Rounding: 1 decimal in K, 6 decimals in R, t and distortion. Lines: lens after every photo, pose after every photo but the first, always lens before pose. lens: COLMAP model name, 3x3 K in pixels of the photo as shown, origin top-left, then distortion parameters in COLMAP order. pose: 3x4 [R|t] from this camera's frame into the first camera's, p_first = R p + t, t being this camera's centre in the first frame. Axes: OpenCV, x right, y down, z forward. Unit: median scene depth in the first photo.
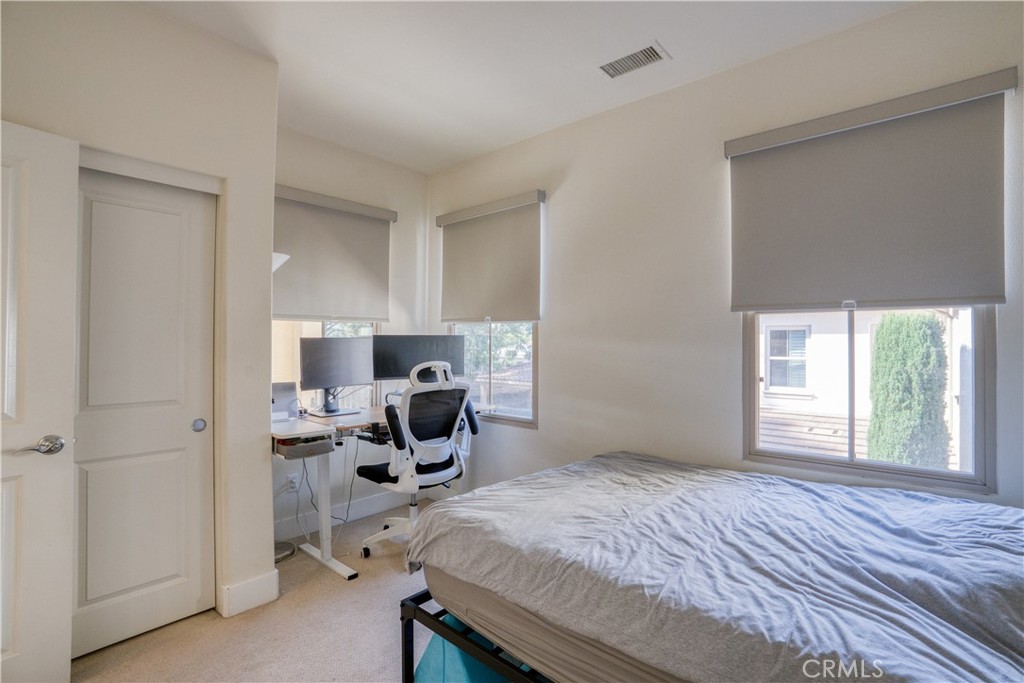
lens RADIAL K [[456.2, 0, 512.0], [0, 456.2, 341.5], [0, 0, 1]] dist [-0.062056, 0.000237]
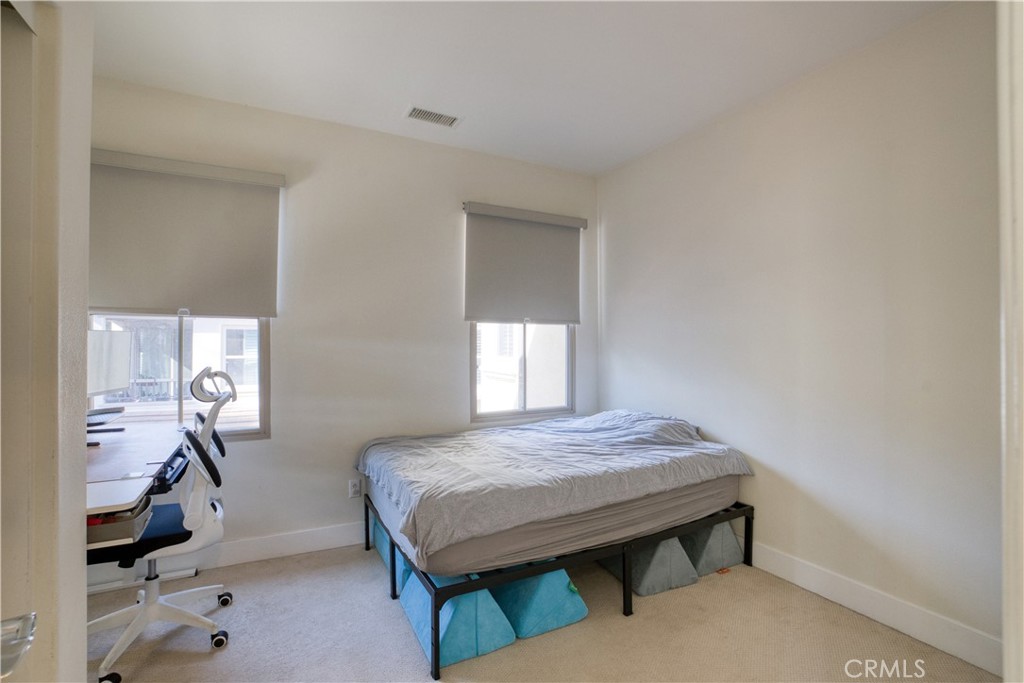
lens RADIAL K [[456.2, 0, 512.0], [0, 456.2, 341.5], [0, 0, 1]] dist [-0.062056, 0.000237]
pose [[0.387522, 0.001459, 0.921859, -0.775413], [-0.003848, 0.999993, 0.000035, -0.000285], [-0.921852, -0.003561, 0.387525, 0.295331]]
